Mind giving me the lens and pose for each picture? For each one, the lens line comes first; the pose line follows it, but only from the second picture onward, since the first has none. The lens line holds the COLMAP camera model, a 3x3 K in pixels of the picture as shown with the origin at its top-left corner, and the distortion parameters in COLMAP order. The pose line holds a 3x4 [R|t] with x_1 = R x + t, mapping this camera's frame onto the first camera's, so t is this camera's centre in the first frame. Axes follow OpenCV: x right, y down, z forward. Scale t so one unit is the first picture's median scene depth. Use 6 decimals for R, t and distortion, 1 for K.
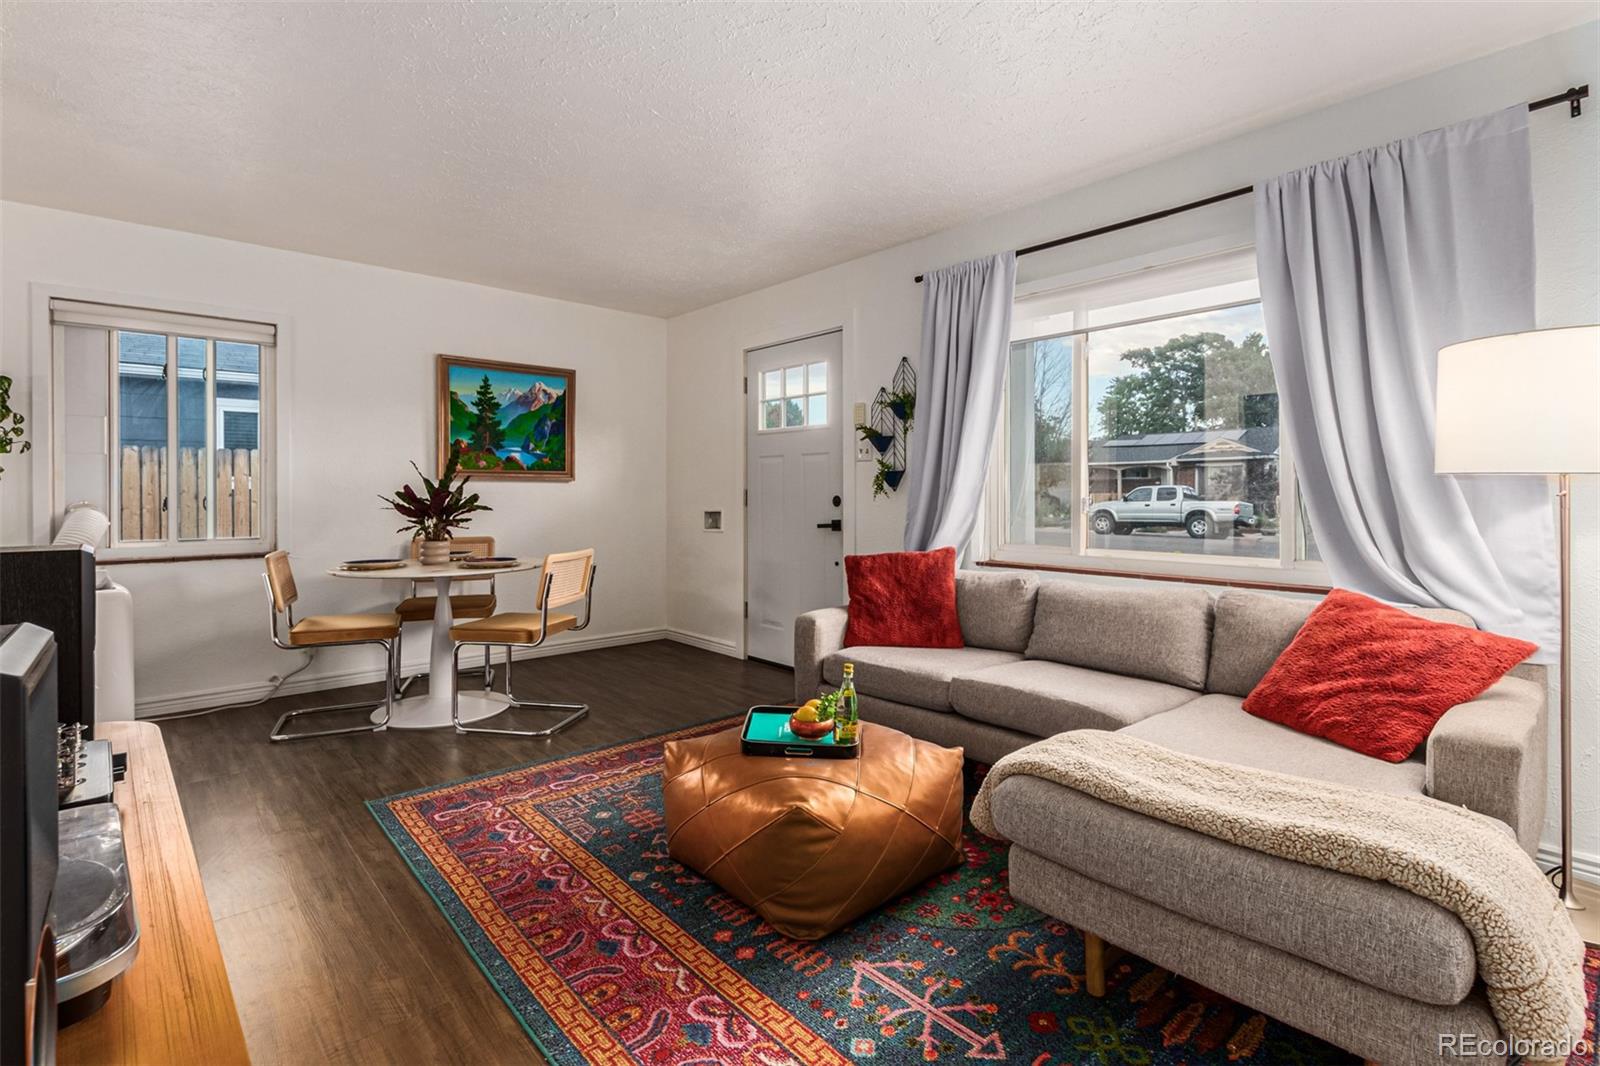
lens RADIAL K [[744.0, 0, 792.6], [0, 744.0, 500.0], [0, 0, 1]] dist [0.000675, -0.000003]
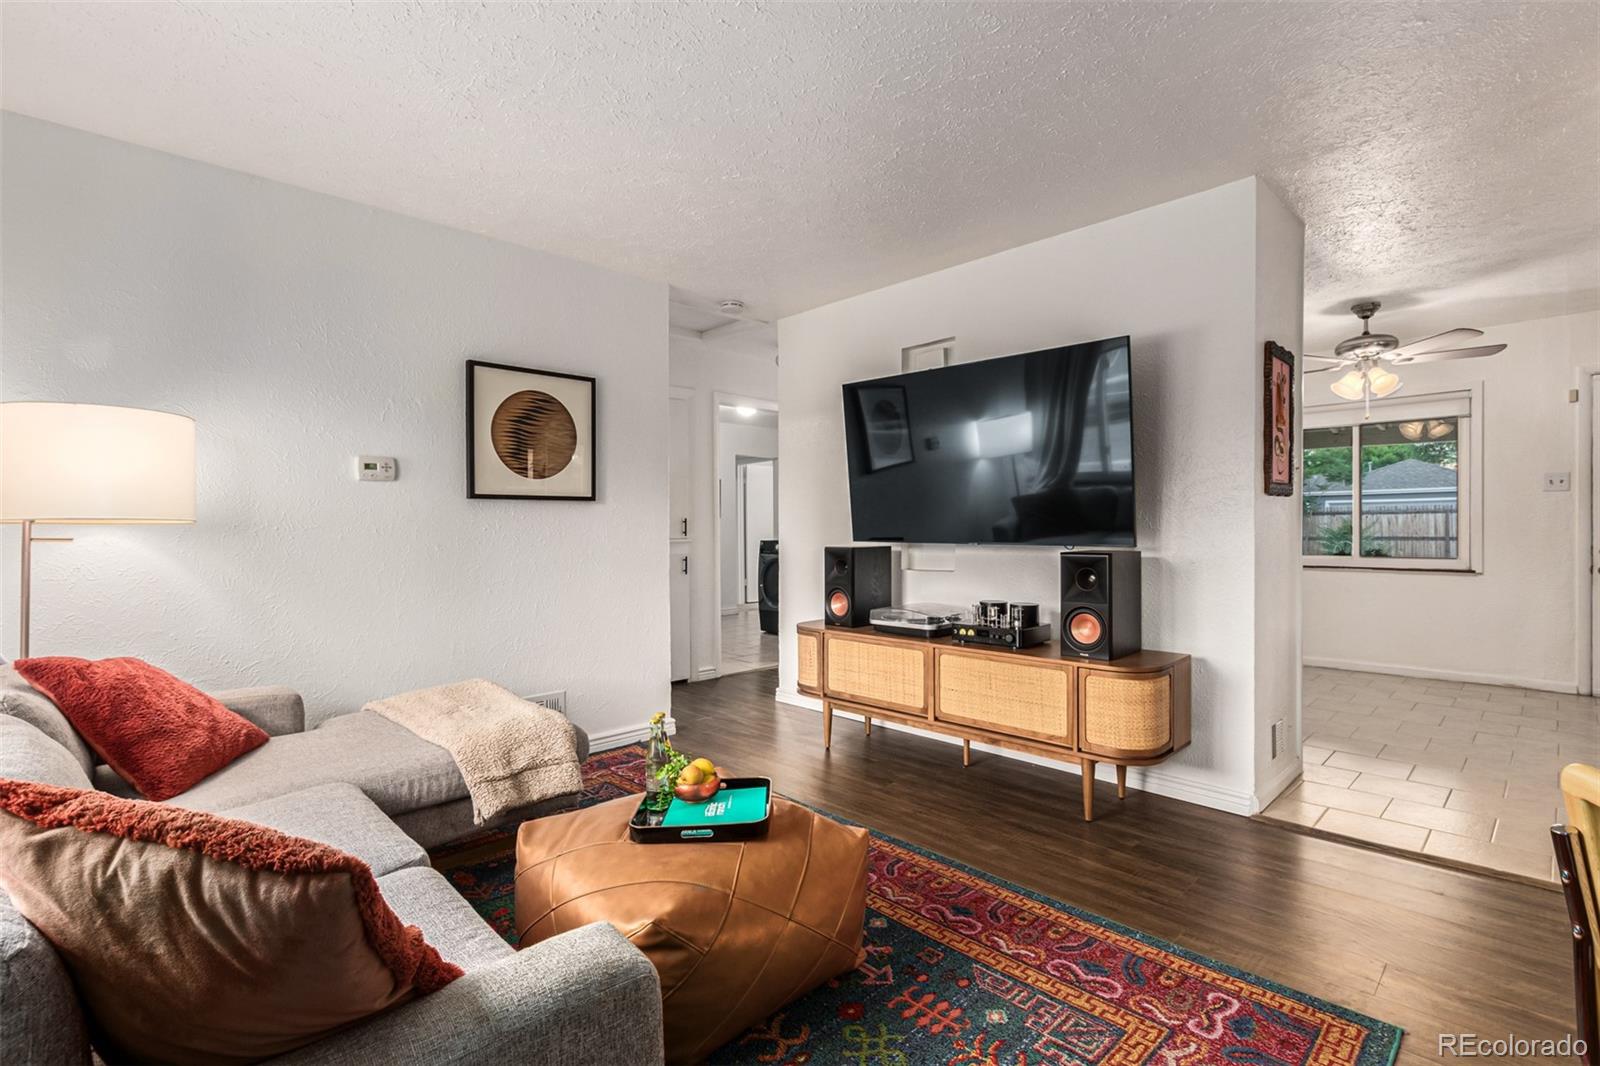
lens RADIAL K [[737.9, 0, 801.5], [0, 737.9, 520.5], [0, 0, 1]] dist [0.001645, 0.000238]
pose [[-0.998367, 0.003171, -0.057039, -0.048536], [0.002696, 0.999961, 0.008412, -0.021990], [0.057063, 0.008244, -0.998337, 1.703809]]
